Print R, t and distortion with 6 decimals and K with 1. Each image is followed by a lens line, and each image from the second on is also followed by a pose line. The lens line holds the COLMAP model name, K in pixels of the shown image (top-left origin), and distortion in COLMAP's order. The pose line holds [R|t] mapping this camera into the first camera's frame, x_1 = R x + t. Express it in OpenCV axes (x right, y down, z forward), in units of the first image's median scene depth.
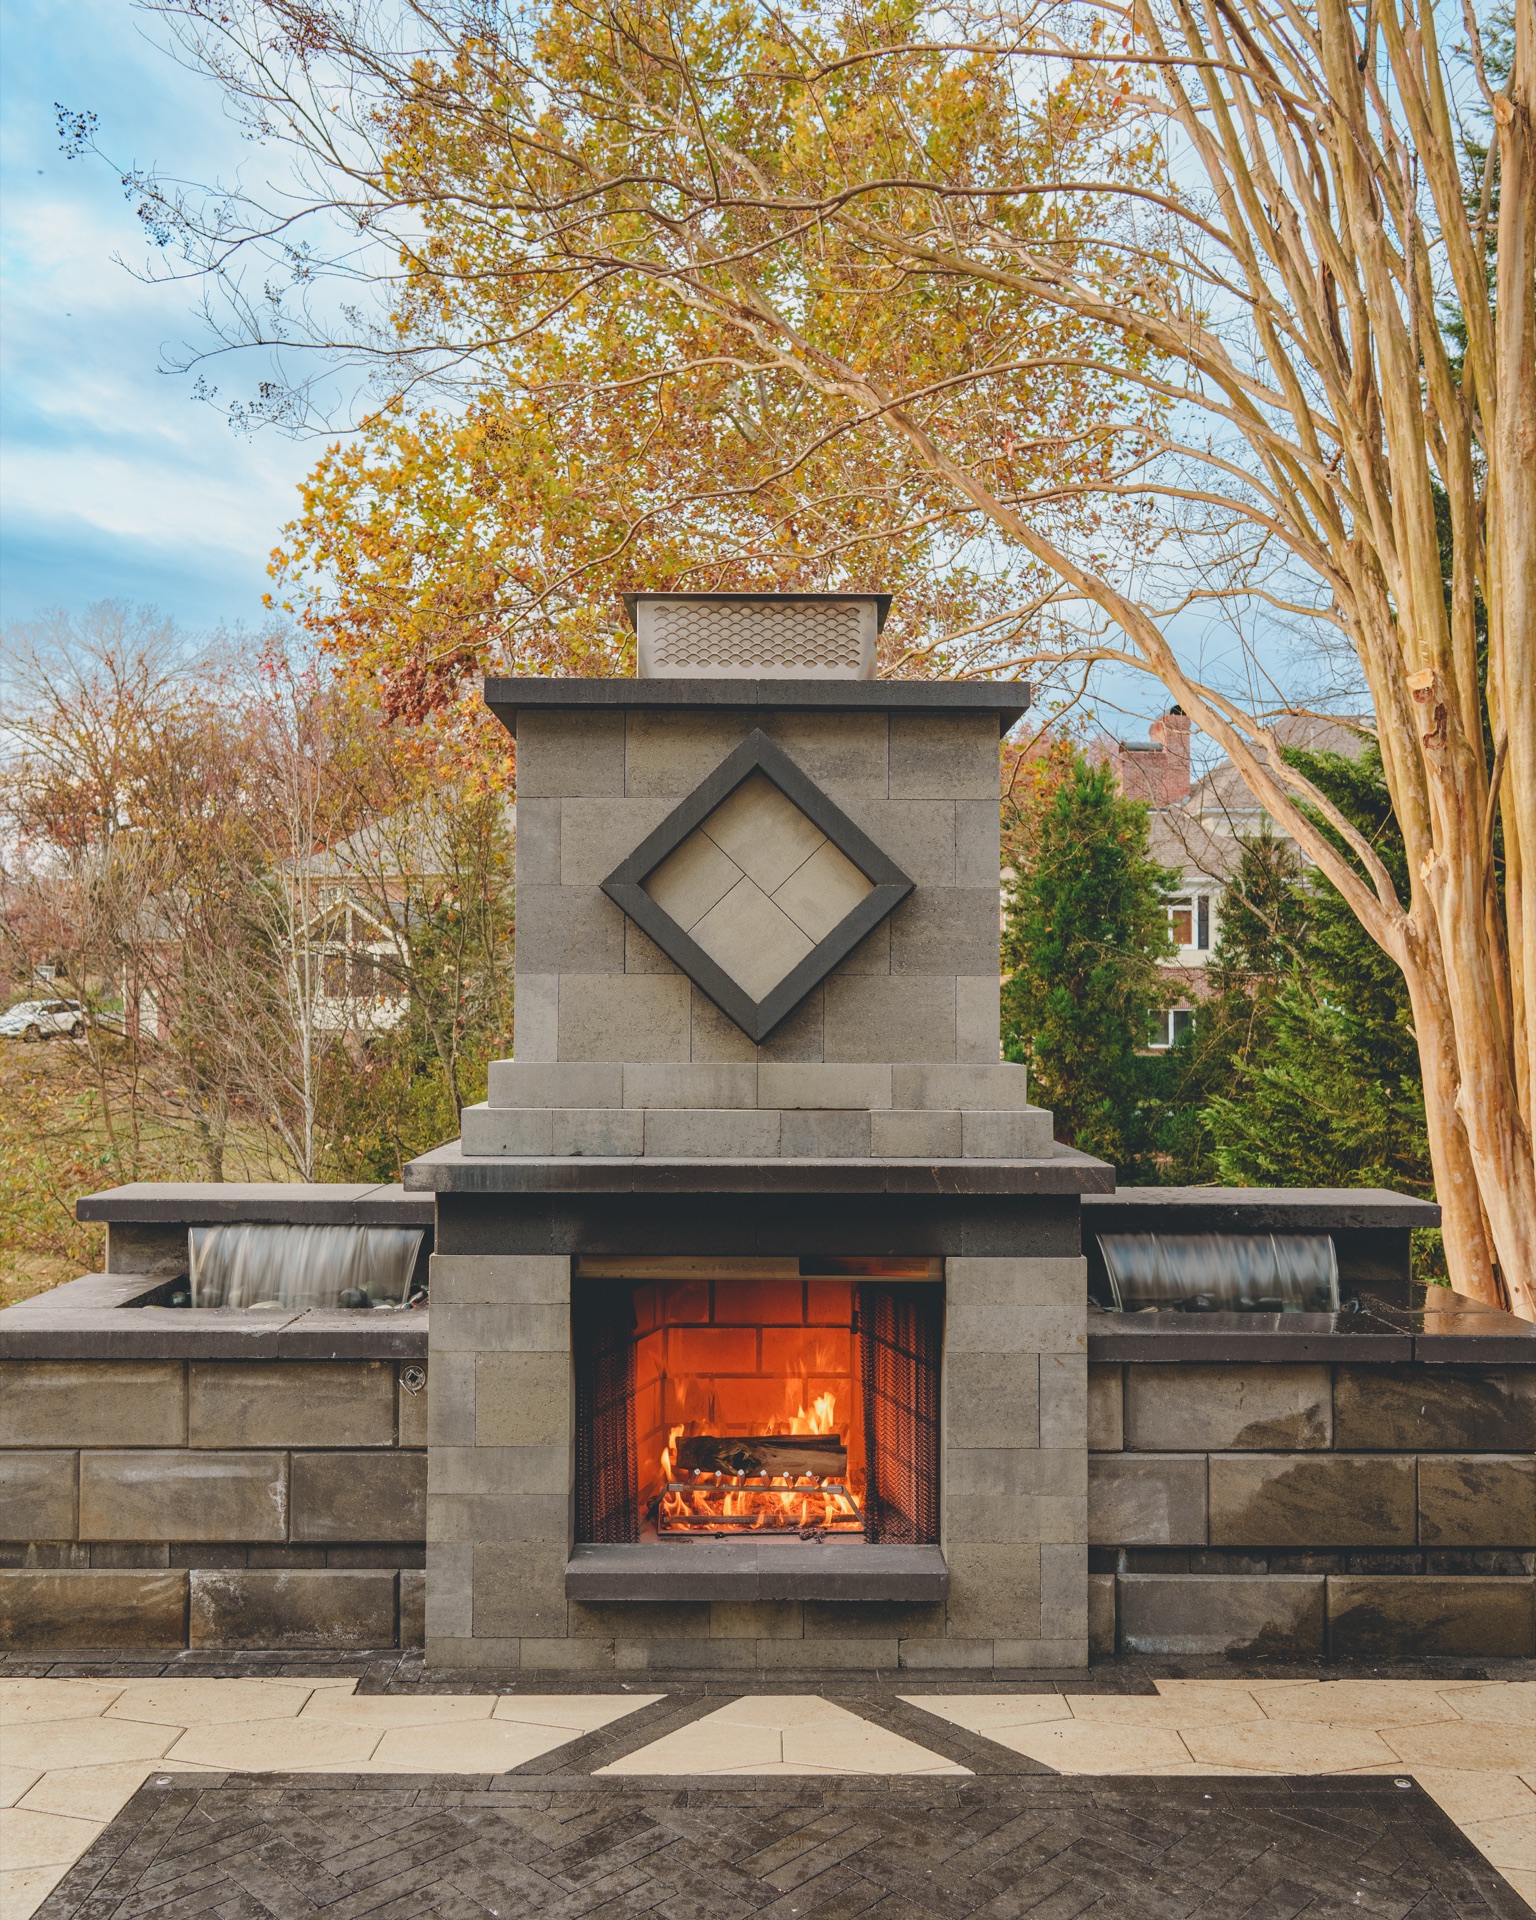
lens RADIAL K [[1716.9, 0, 615.2], [0, 1716.9, 859.5], [0, 0, 1]] dist [-0.005571, 0.004455]
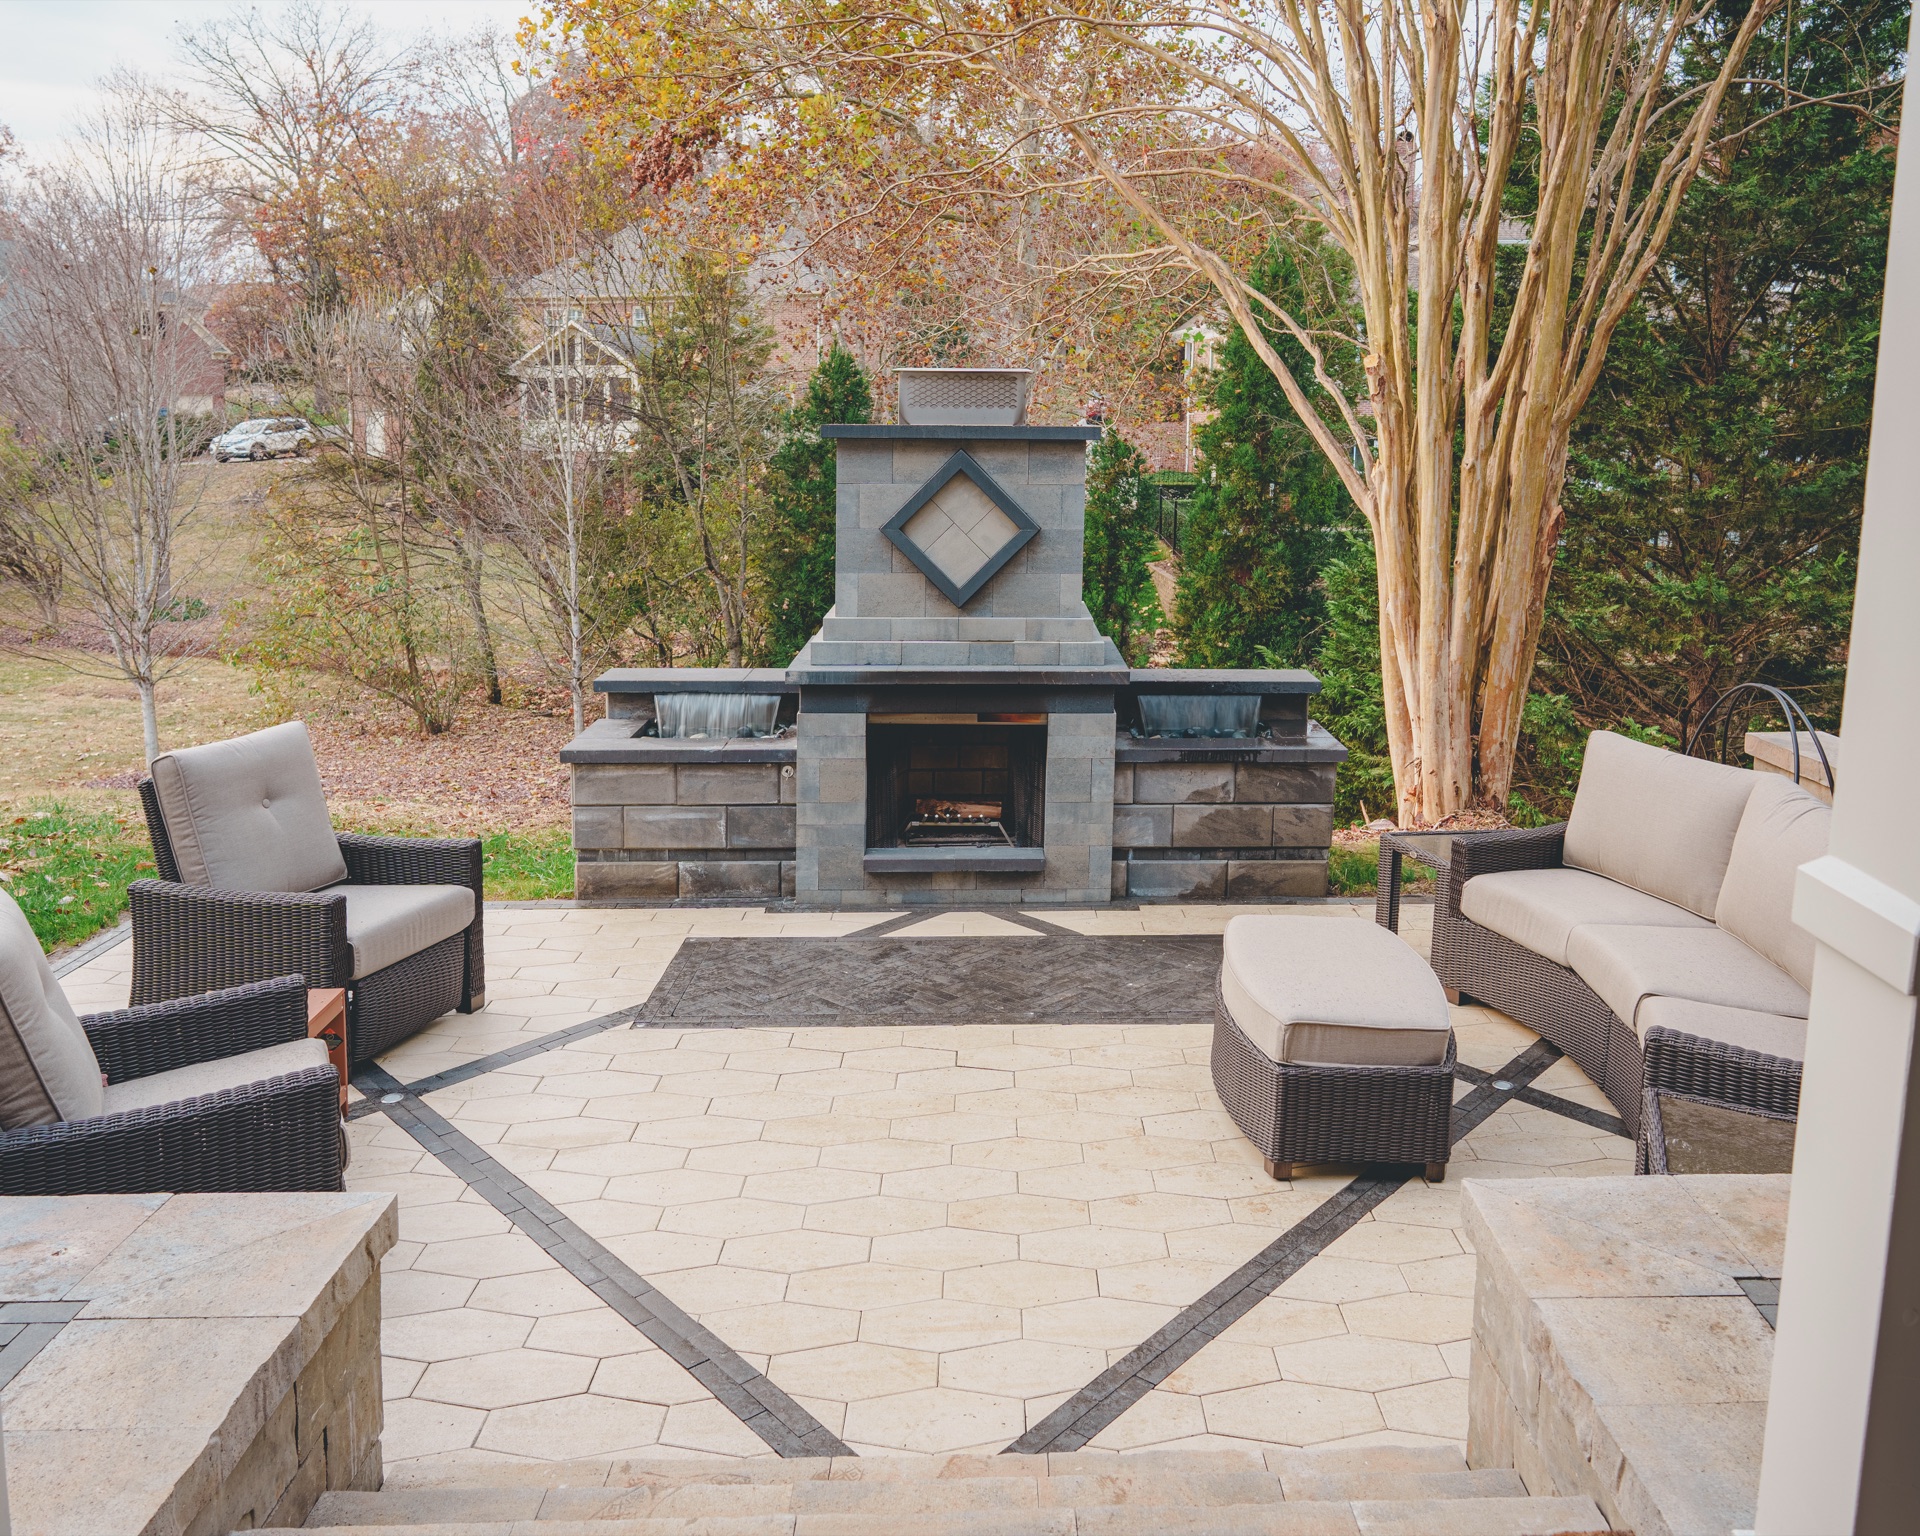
lens RADIAL K [[1716.9, 0, 960.0], [0, 1716.9, 768.0], [0, 0, 1]] dist [-0.005571, 0.004455]
pose [[0.997552, -0.004850, 0.069765, -0.054760], [-0.015103, 0.959108, 0.282637, -0.276243], [-0.068284, -0.282999, 0.956686, -0.947273]]
